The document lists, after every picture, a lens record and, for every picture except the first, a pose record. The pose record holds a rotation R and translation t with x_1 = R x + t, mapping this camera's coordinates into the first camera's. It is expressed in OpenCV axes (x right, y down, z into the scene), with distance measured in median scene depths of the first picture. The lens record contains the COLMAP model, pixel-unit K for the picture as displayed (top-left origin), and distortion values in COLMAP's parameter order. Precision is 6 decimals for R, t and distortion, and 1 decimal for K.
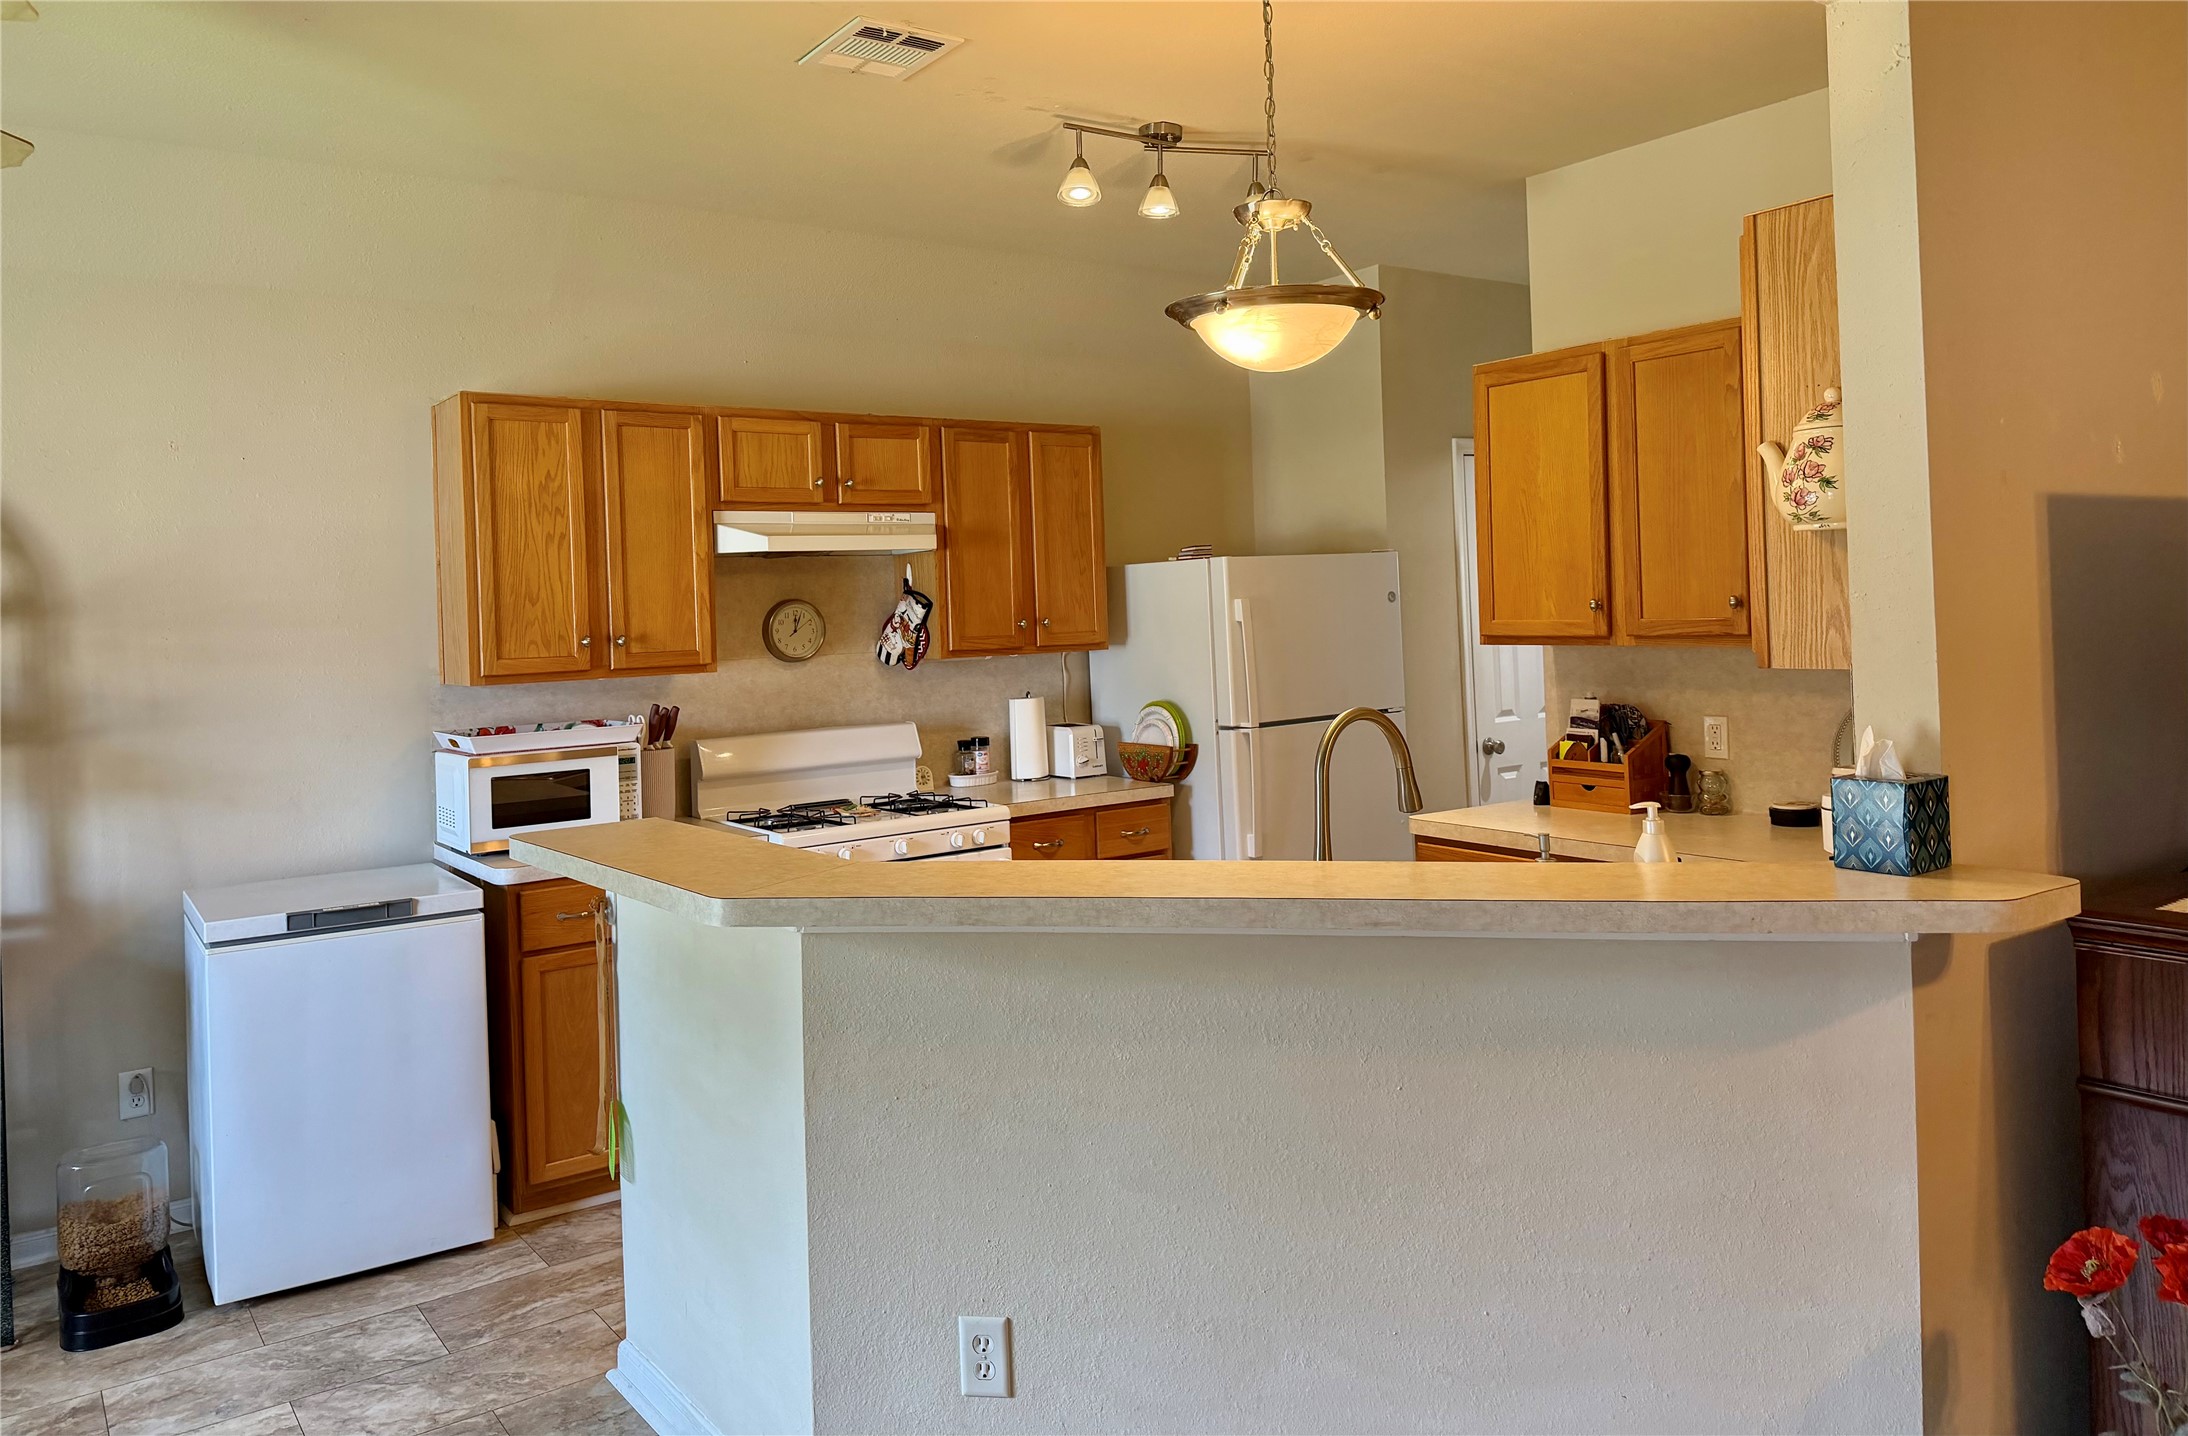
lens RADIAL K [[1557.9, 0, 1167.8], [0, 1557.9, 611.6], [0, 0, 1]] dist [0.051626, -0.019539]
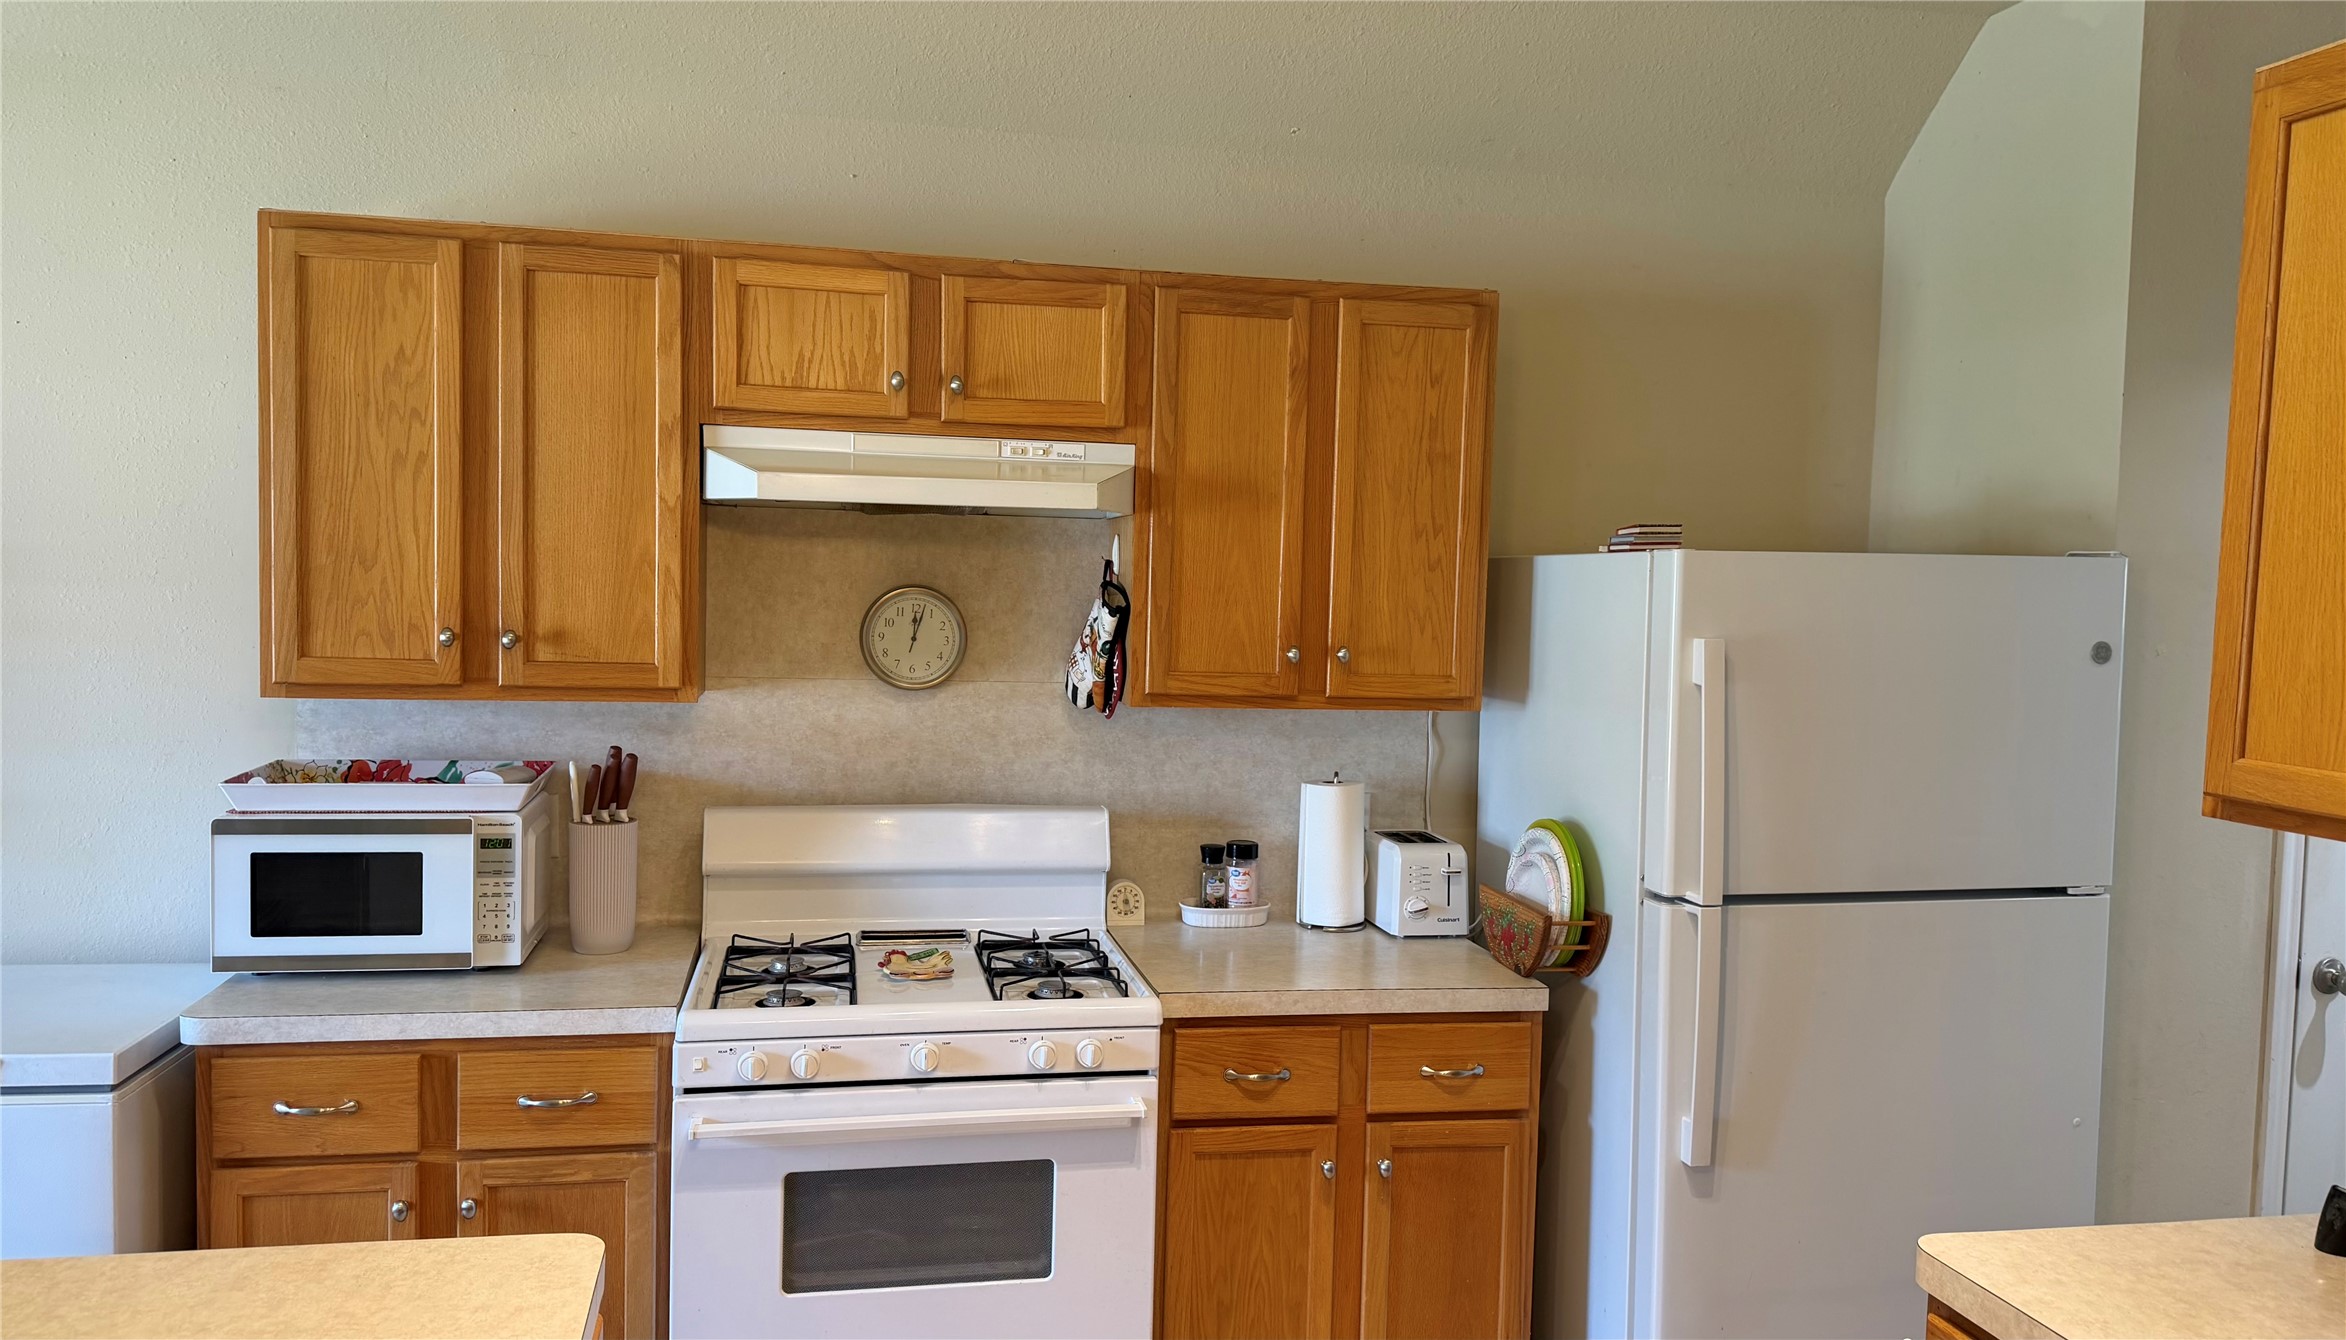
lens RADIAL K [[1708.4, 0, 1193.7], [0, 1708.4, 695.7], [0, 0, 1]] dist [0.053334, -0.082229]
pose [[0.893382, 0.089861, -0.440220, 0.156230], [-0.061528, 0.995033, 0.078249, -0.024958], [0.445065, -0.042820, 0.894474, 0.496769]]
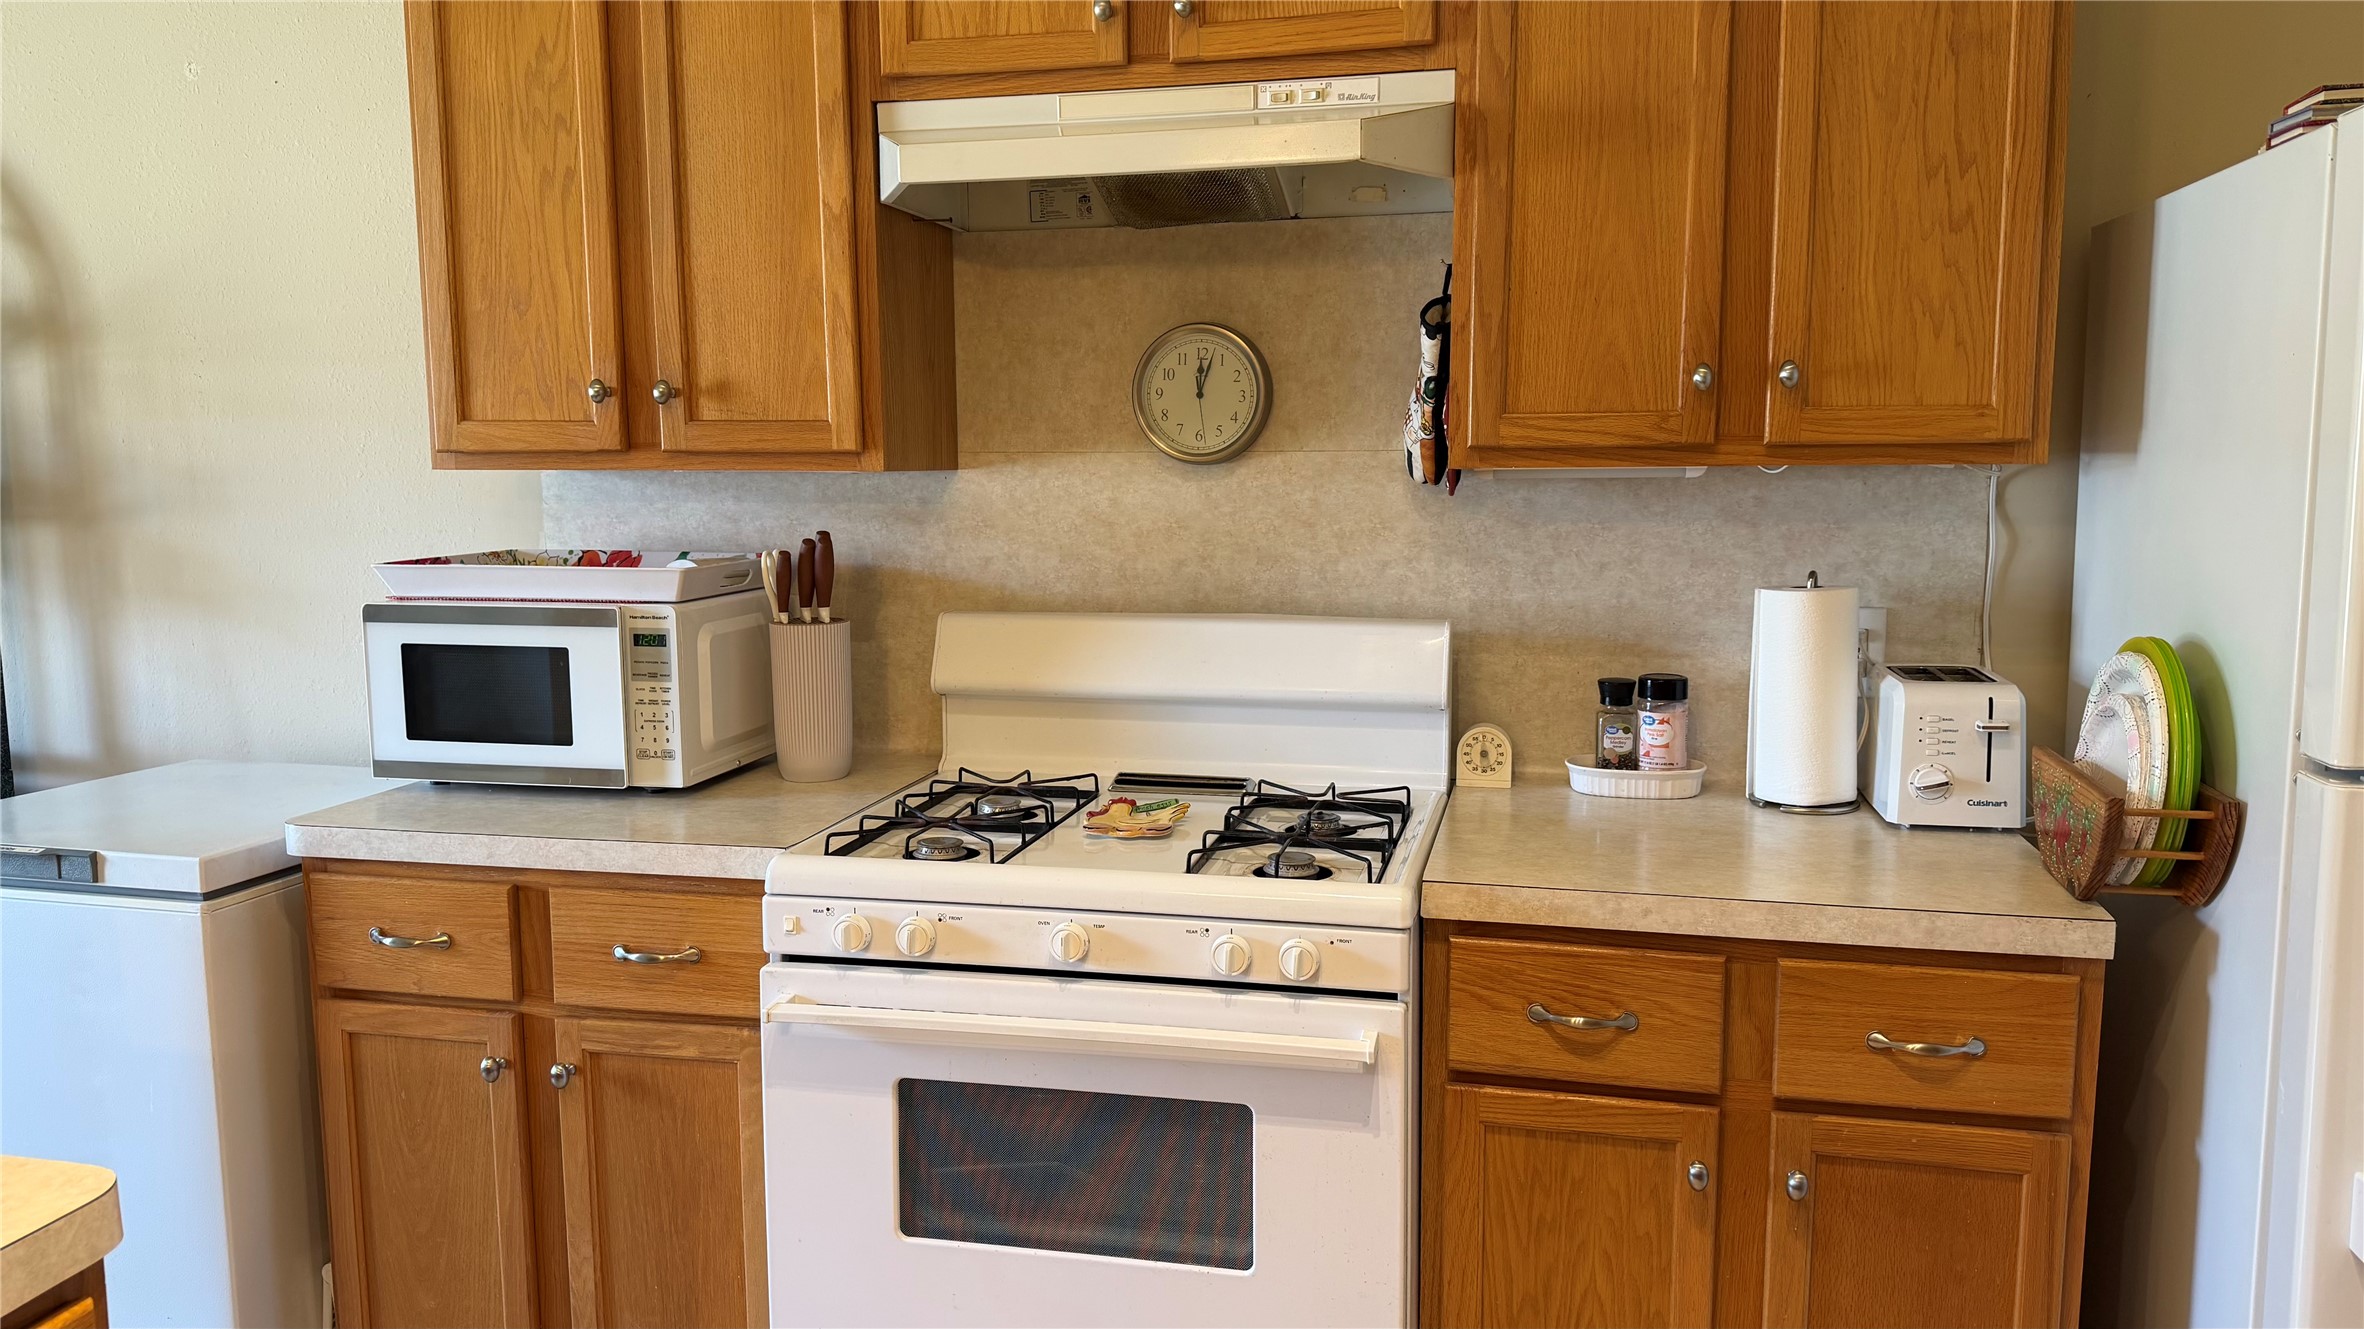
lens RADIAL K [[1672.3, 0, 1184.3], [0, 1672.3, 685.2], [0, 0, 1]] dist [0.040669, -0.027313]
pose [[0.623484, 0.135569, -0.769992, 0.150657], [-0.020514, 0.987349, 0.157228, 0.021276], [0.781567, -0.082234, 0.618378, 0.741323]]
